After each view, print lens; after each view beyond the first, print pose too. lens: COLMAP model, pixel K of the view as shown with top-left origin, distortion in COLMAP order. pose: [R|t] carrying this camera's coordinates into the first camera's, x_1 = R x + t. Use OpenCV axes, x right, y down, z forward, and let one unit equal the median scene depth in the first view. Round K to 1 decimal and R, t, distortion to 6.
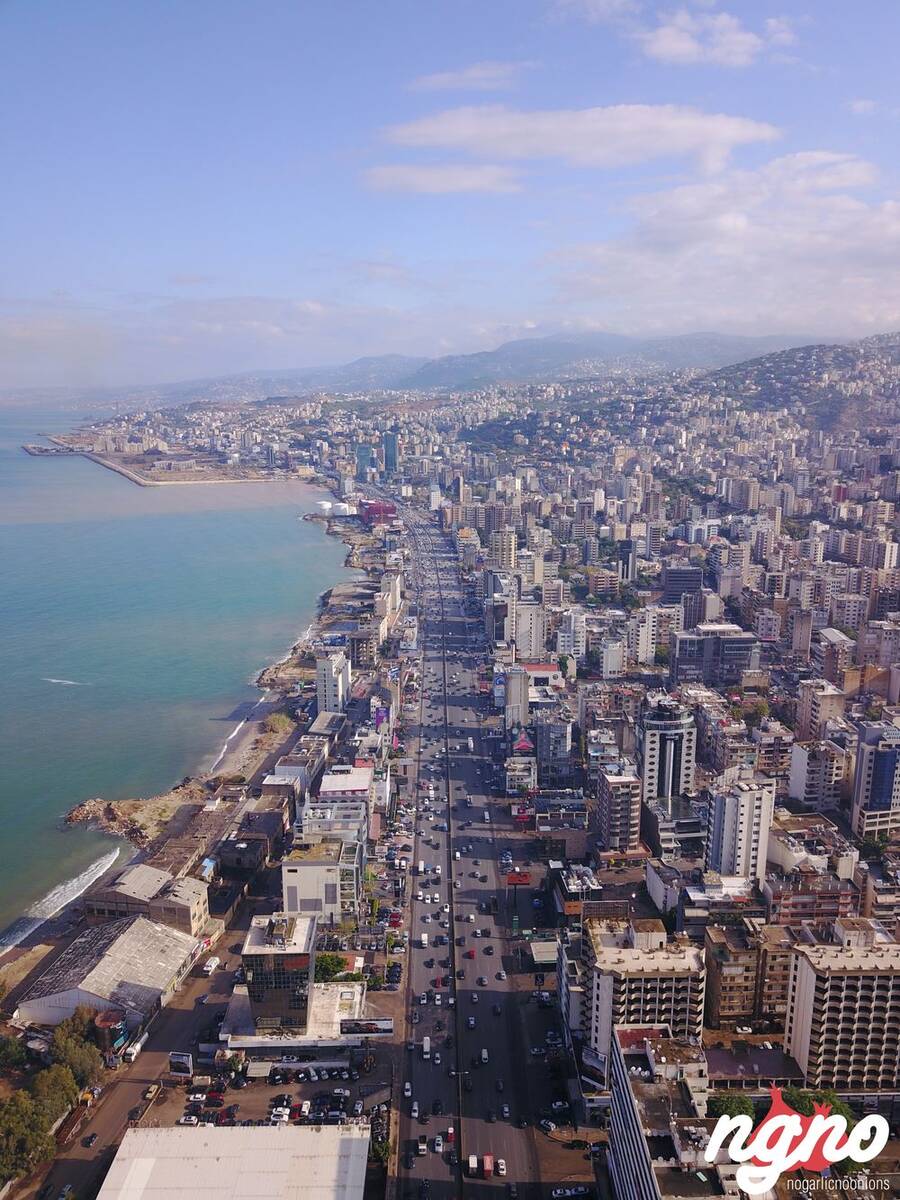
lens RADIAL K [[915.7, 0, 452.8], [0, 915.7, 602.7], [0, 0, 1]] dist [0.006068, -0.000252]
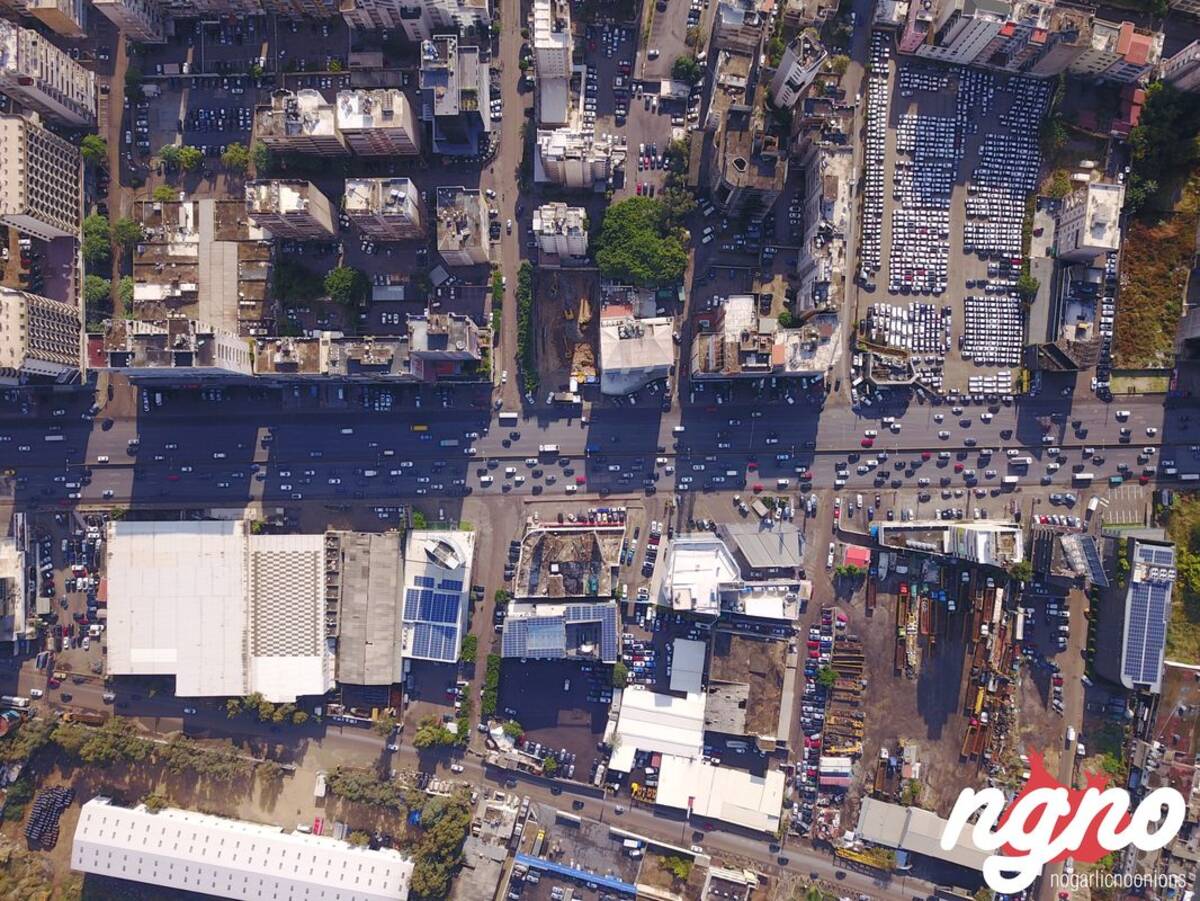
lens RADIAL K [[917.2, 0, 606.2], [0, 917.2, 444.6], [0, 0, 1]] dist [0.001715, 0.006778]
pose [[0.000291, -0.999848, 0.017417, 0.008302], [0.210069, 0.017089, 0.977537, -0.402802], [-0.977686, 0.003374, 0.210042, -0.089641]]
